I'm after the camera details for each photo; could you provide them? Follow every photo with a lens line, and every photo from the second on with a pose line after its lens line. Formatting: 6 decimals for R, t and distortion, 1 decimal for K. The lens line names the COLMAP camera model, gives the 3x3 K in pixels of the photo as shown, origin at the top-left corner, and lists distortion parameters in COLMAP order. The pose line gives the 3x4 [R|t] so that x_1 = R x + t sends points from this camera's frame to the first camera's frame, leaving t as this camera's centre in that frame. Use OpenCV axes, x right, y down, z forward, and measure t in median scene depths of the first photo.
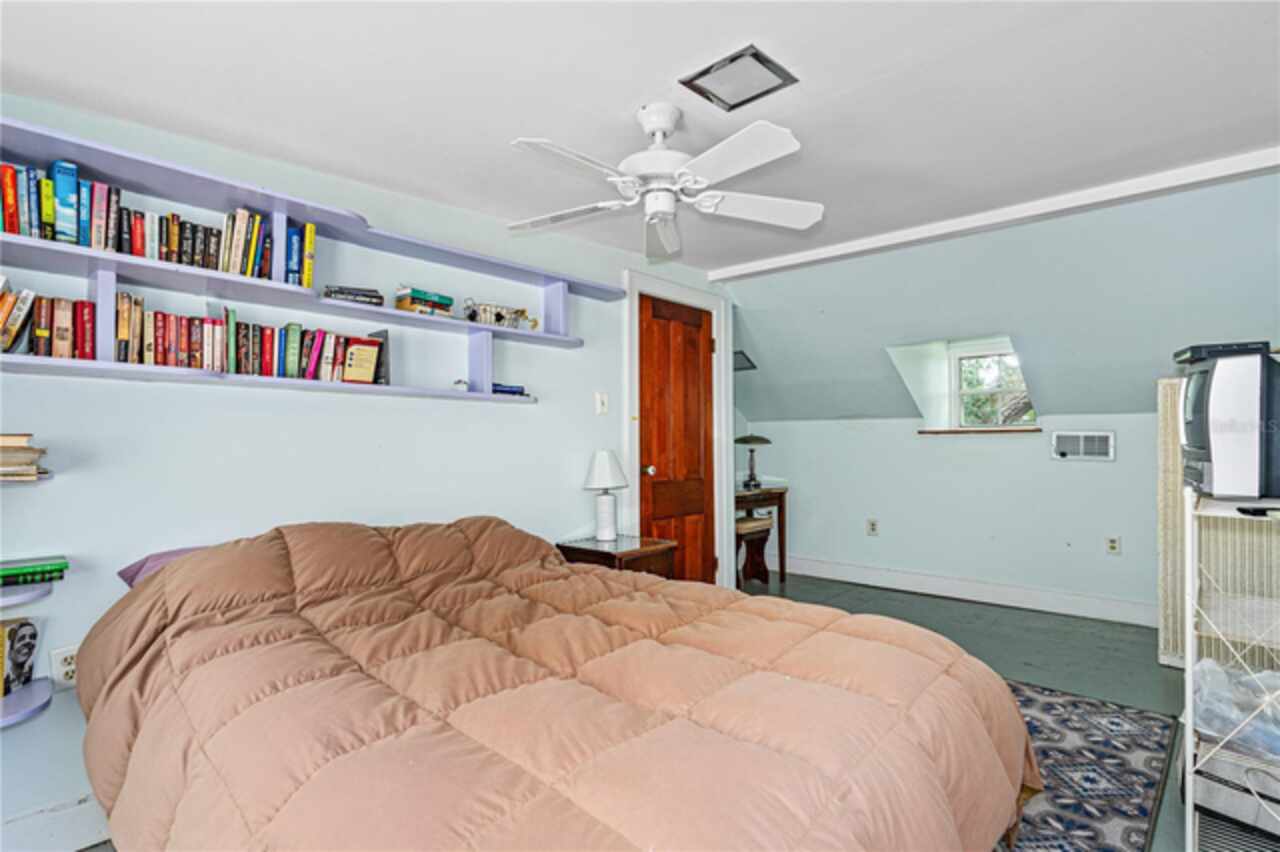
lens RADIAL K [[585.6, 0, 636.4], [0, 585.6, 459.1], [0, 0, 1]] dist [-0.001723, -0.000281]
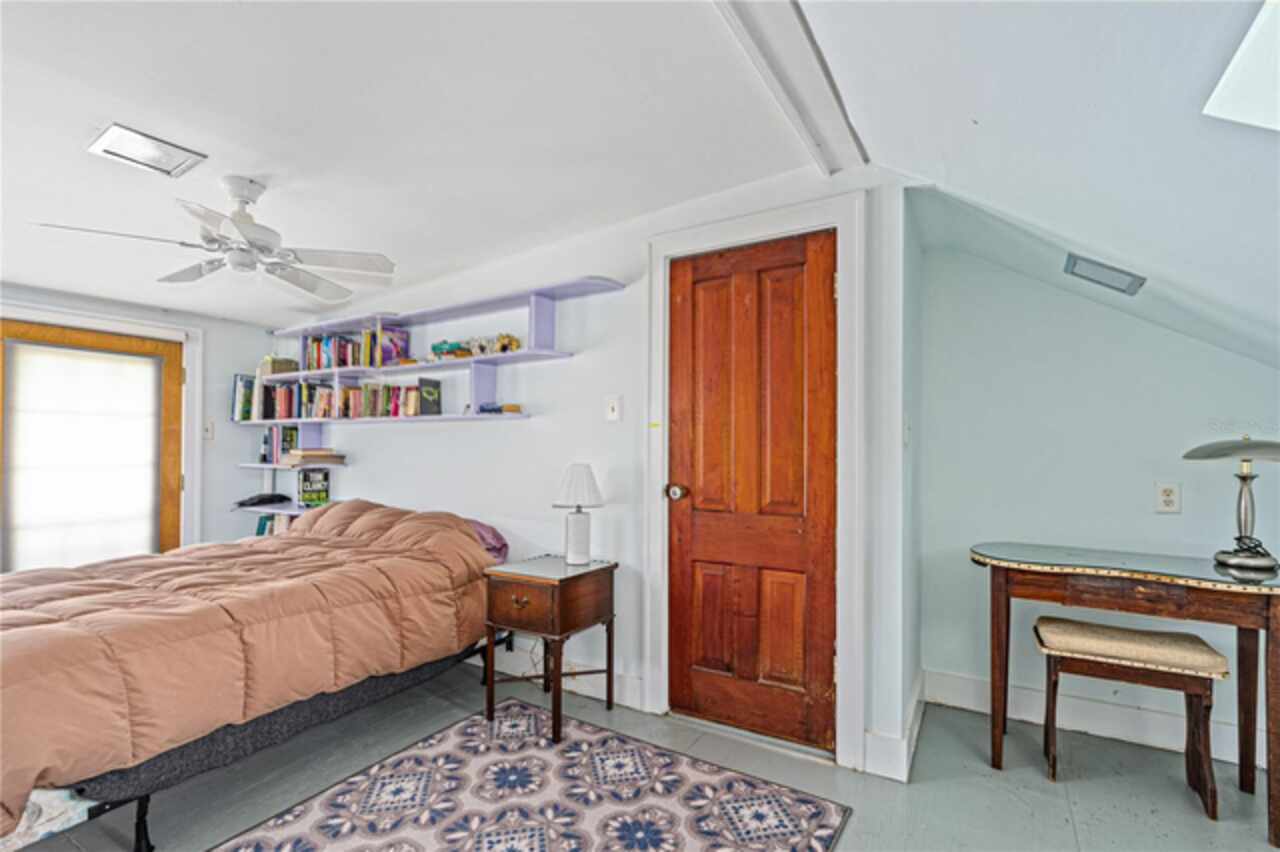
lens RADIAL K [[585.6, 0, 636.4], [0, 585.6, 459.1], [0, 0, 1]] dist [-0.001723, -0.000281]
pose [[0.220336, 0.015785, -0.975296, 0.974932], [-0.027594, 0.999570, 0.009944, -0.038550], [0.975034, 0.024721, 0.220677, 1.033906]]
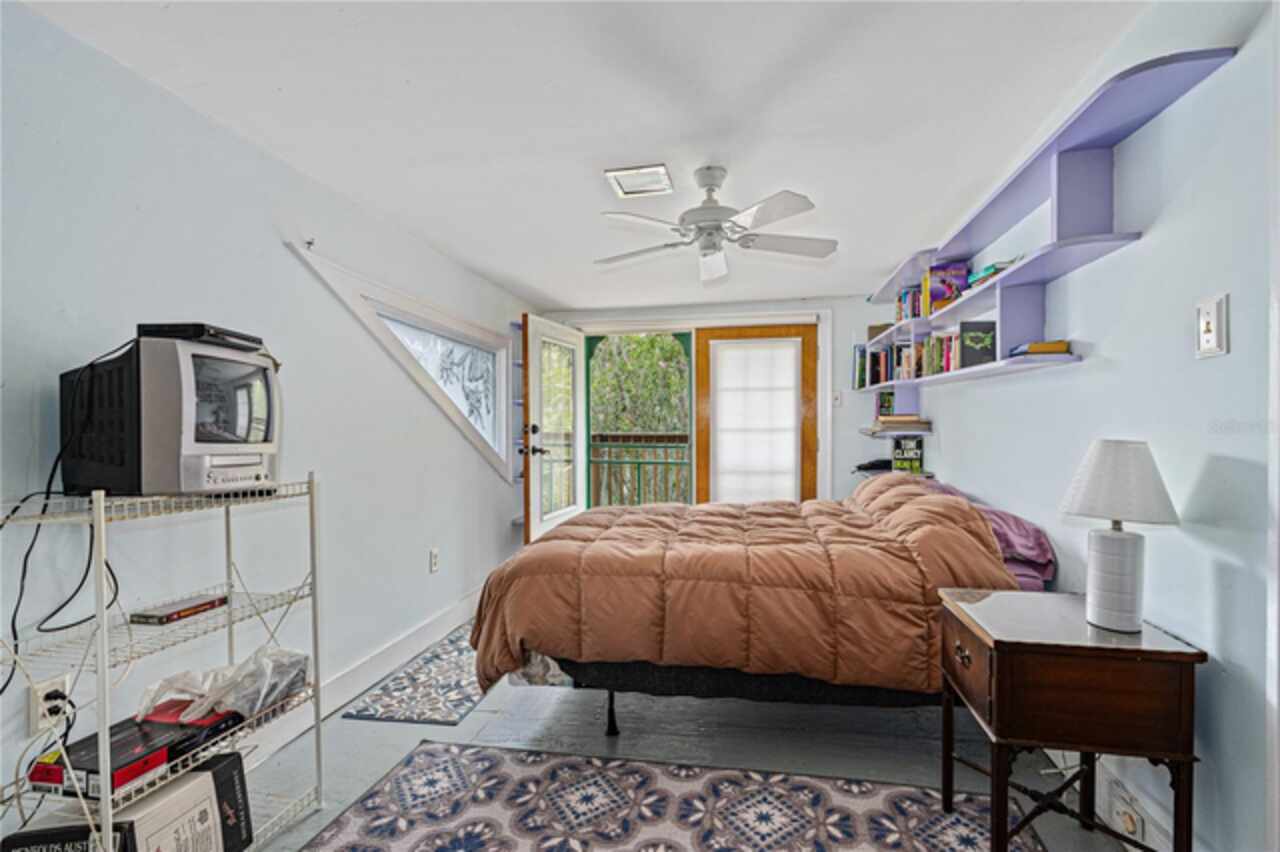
lens RADIAL K [[579.0, 0, 634.9], [0, 579.0, 424.1], [0, 0, 1]] dist [-0.003669, -0.000342]
pose [[-0.834331, 0.015947, -0.551033, 0.627935], [-0.003026, 0.999434, 0.033507, -0.048152], [0.551256, 0.029623, -0.833810, 1.363179]]
